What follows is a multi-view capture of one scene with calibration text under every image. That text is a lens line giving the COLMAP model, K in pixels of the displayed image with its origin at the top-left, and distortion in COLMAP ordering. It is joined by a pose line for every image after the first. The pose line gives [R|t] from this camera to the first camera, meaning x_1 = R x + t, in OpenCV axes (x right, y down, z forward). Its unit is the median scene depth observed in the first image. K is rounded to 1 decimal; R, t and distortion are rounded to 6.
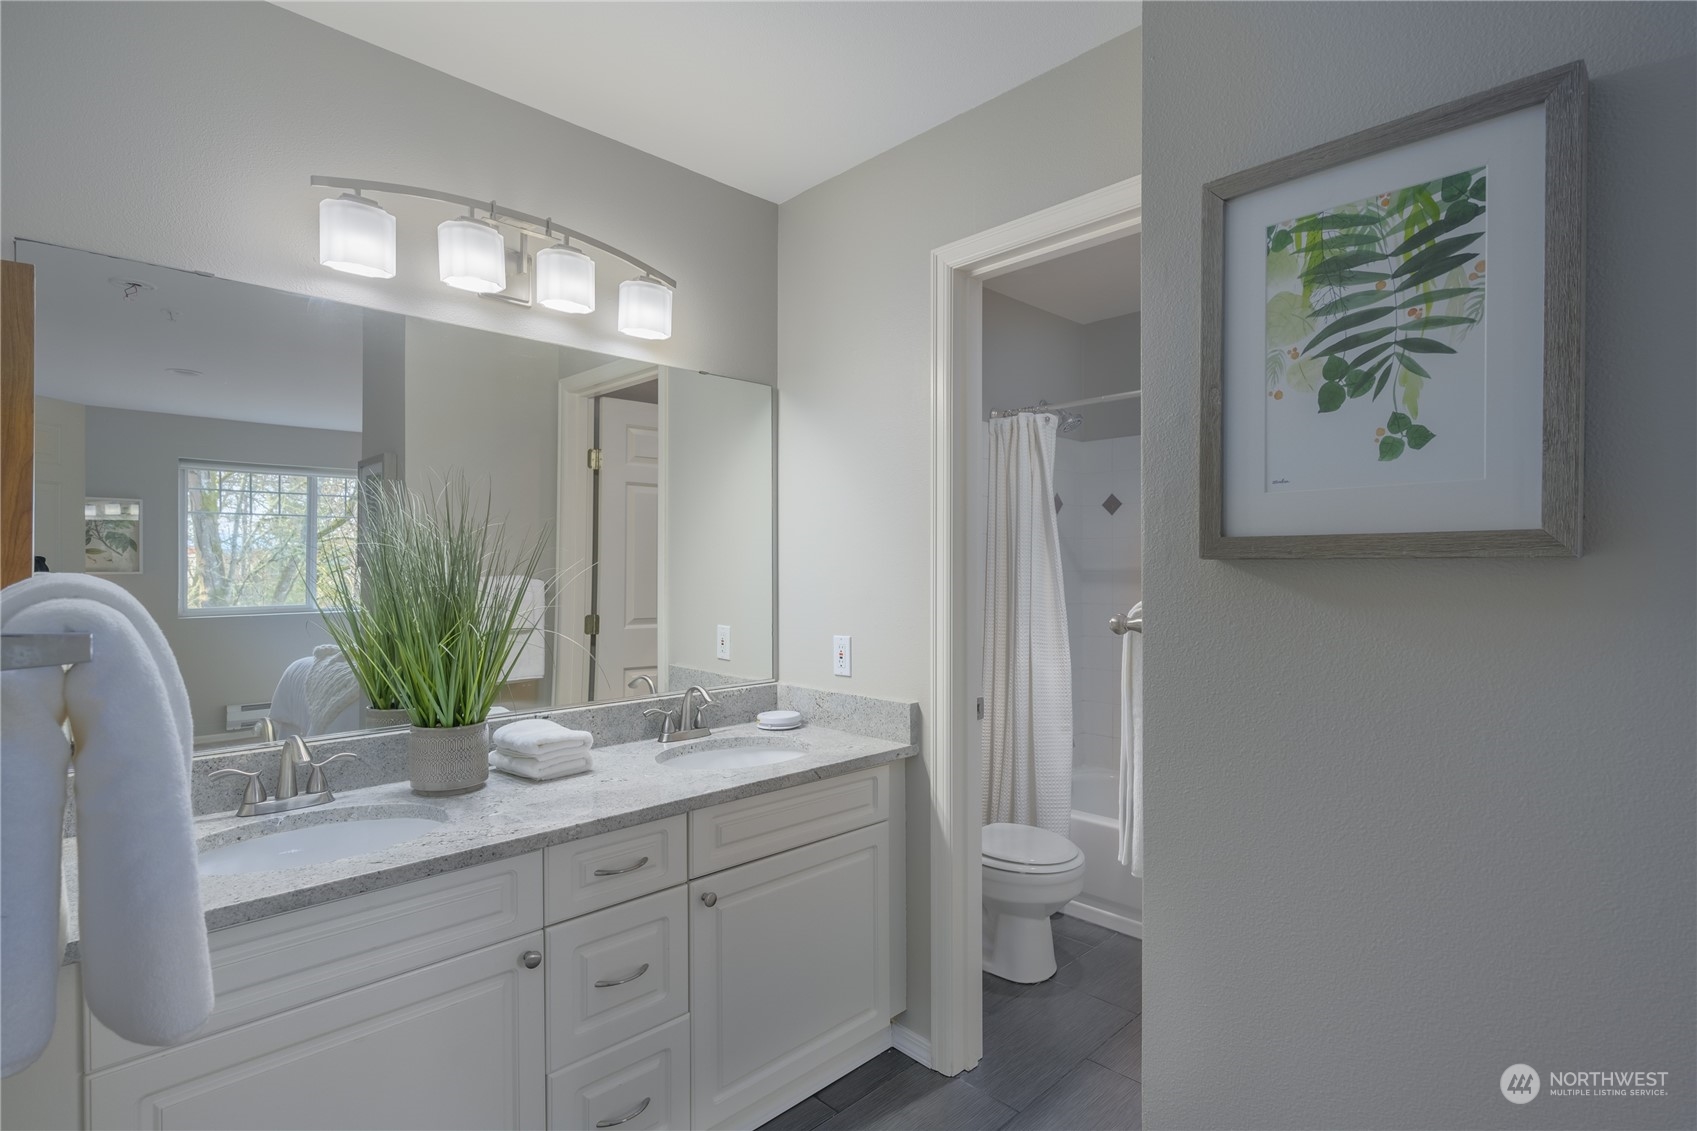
lens RADIAL K [[819.2, 0, 845.2], [0, 819.2, 569.0], [0, 0, 1]] dist [-0.001345, -0.000254]
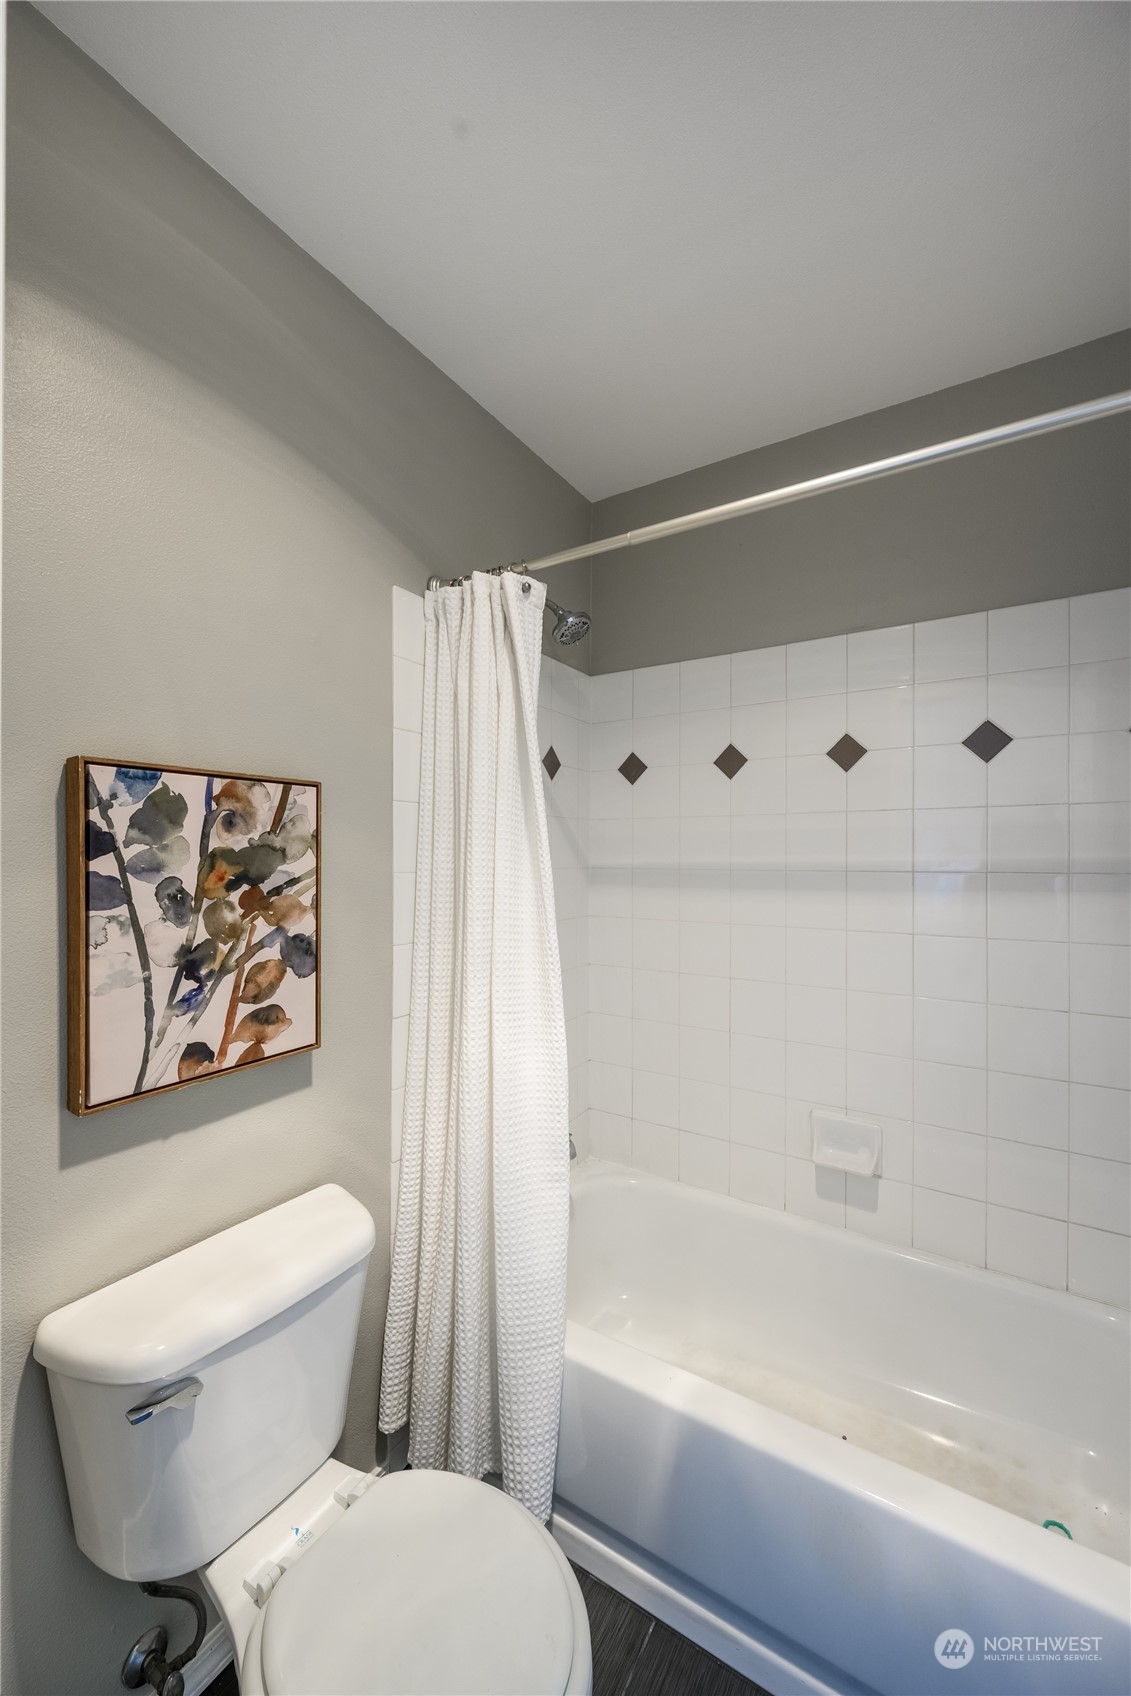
lens RADIAL K [[668.4, 0, 563.3], [0, 668.4, 851.1], [0, 0, 1]] dist [-0.001809, 0.000308]
pose [[0.972081, 0.004622, 0.234601, 0.168888], [-0.002782, 0.999963, -0.008173, -0.007786], [-0.234630, 0.007293, 0.972057, 0.571350]]
